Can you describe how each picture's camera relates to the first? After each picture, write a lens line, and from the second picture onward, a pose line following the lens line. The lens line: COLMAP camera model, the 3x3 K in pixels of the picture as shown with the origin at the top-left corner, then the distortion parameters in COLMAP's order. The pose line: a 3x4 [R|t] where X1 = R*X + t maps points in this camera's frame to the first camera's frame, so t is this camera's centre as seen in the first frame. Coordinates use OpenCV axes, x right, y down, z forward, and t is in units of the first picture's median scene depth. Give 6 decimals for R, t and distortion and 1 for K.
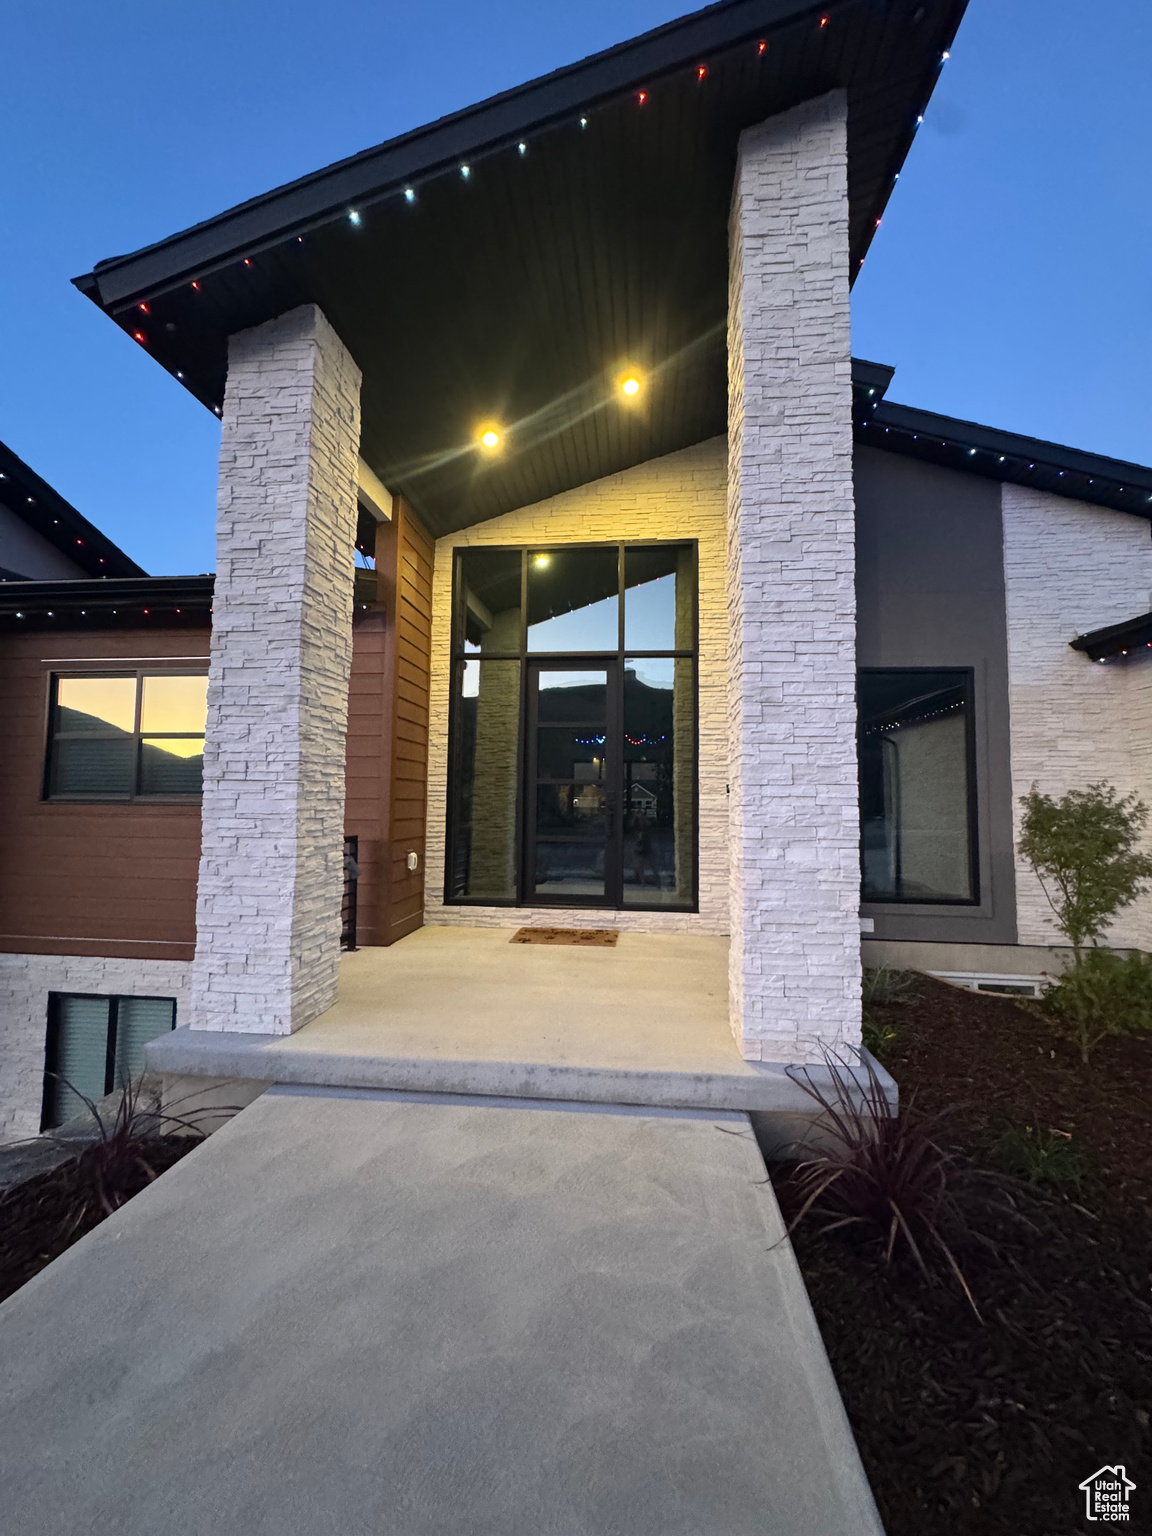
lens RADIAL K [[613.5, 0, 580.2], [0, 613.5, 772.2], [0, 0, 1]] dist [-0.002744, 0.000004]
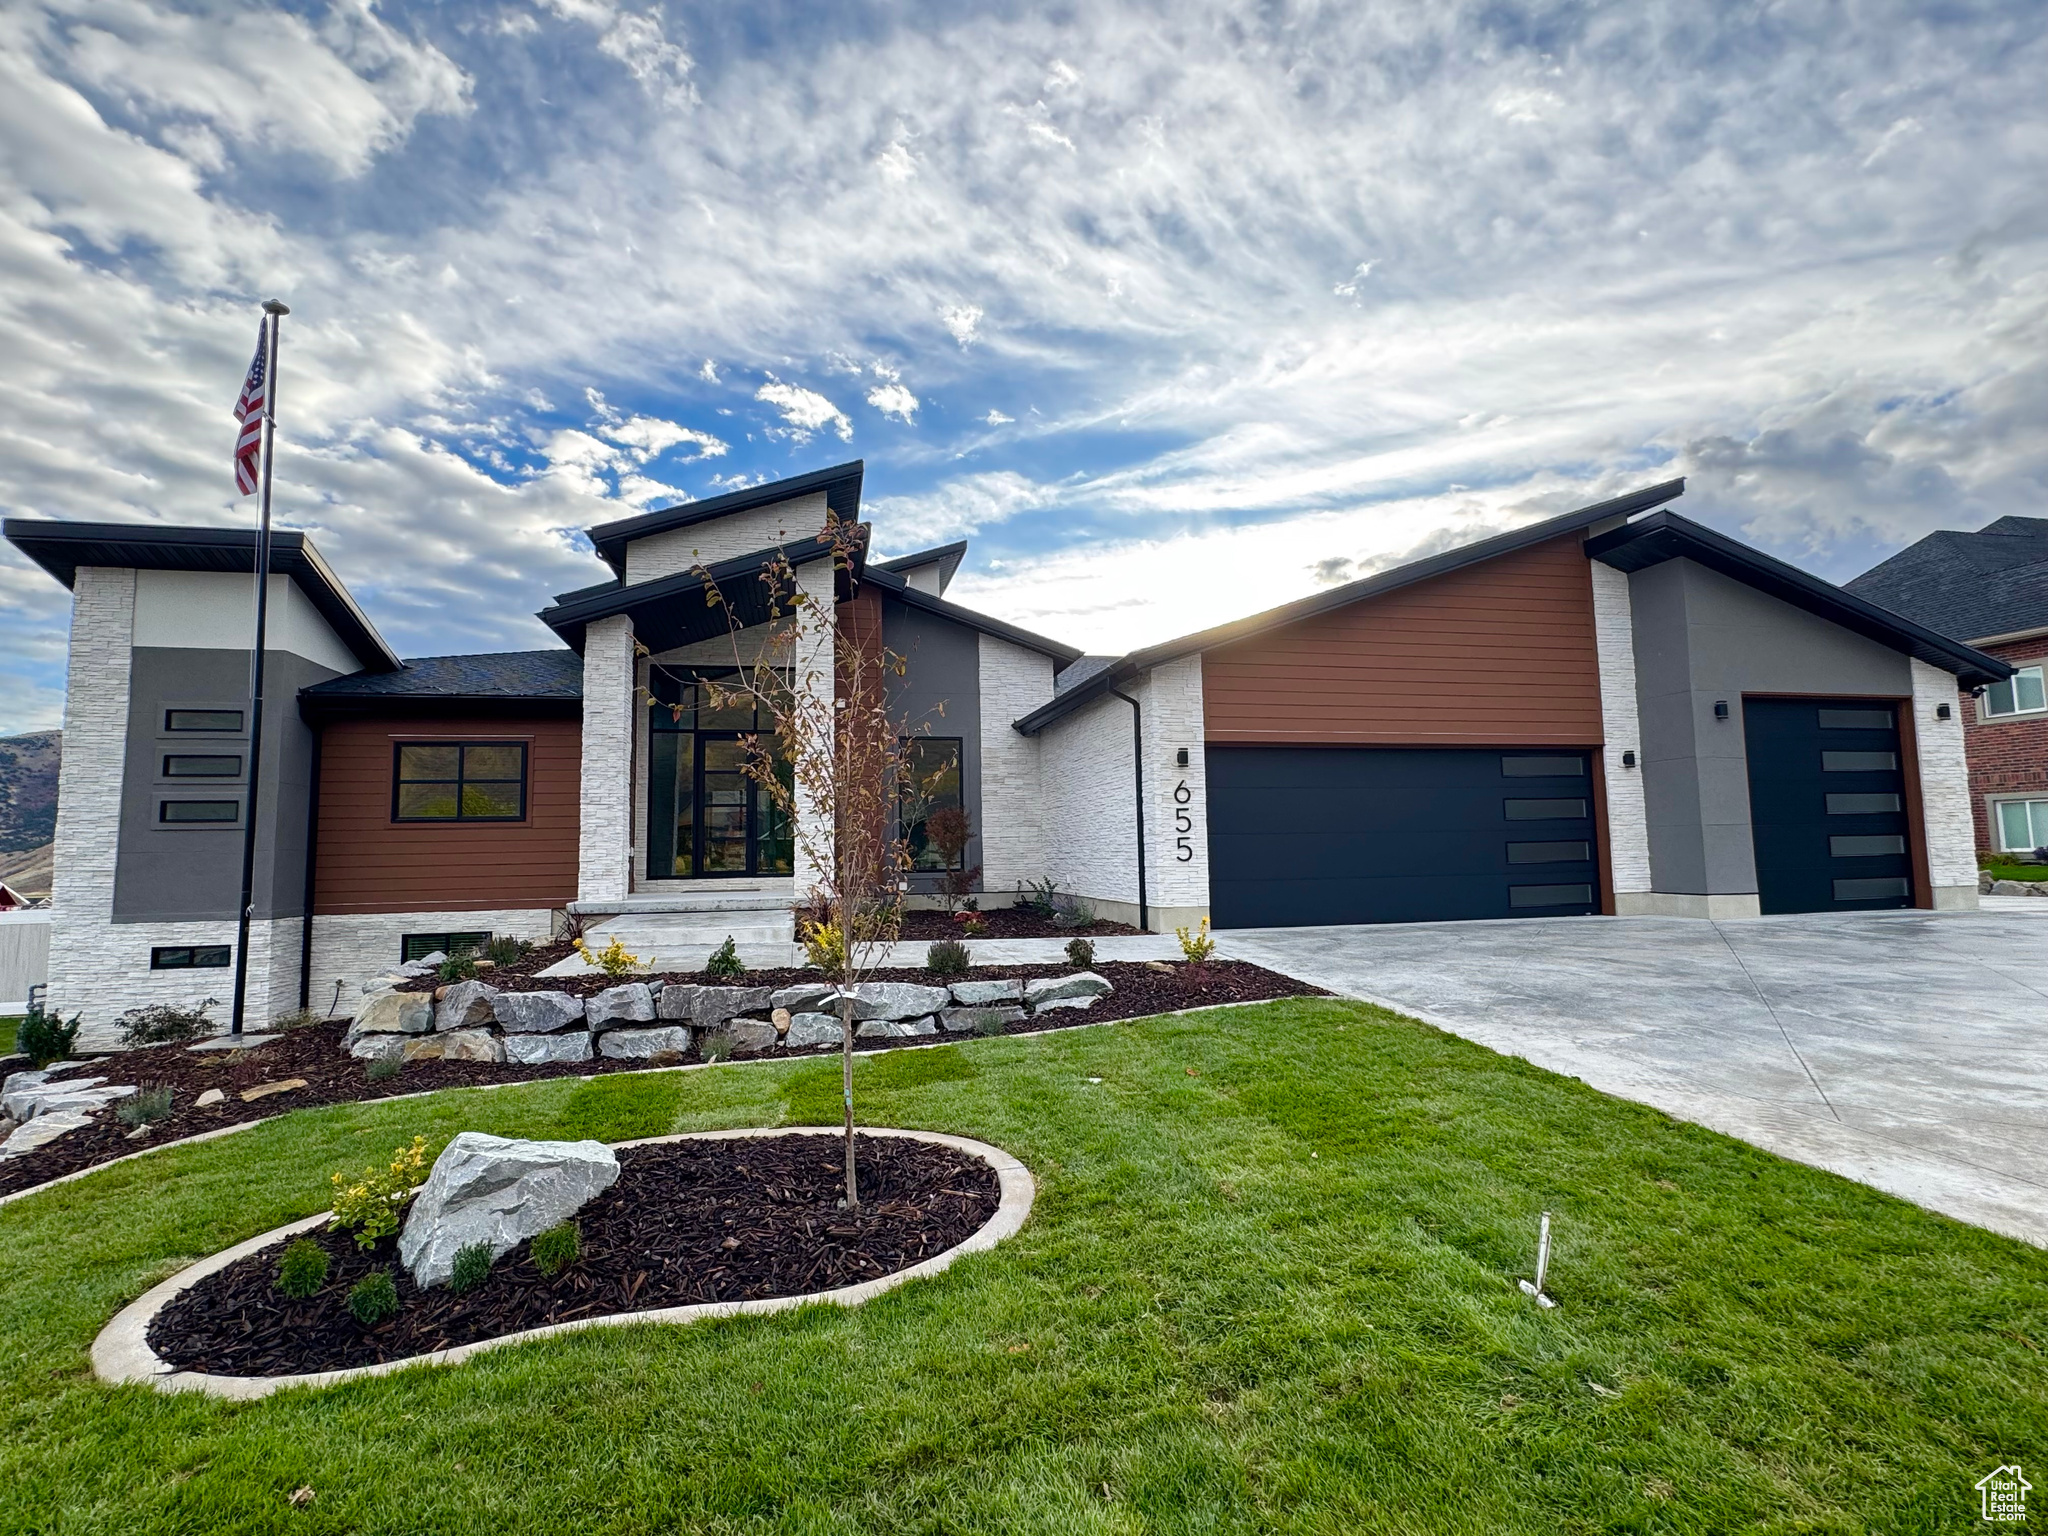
lens RADIAL K [[943.4, 0, 1024.4], [0, 943.4, 762.8], [0, 0, 1]] dist [-0.027854, -0.000153]
pose [[0.944921, -0.000246, 0.327298, -0.093629], [0.012939, 0.999246, -0.036604, 0.004761], [-0.327042, 0.038822, 0.944212, -2.013812]]
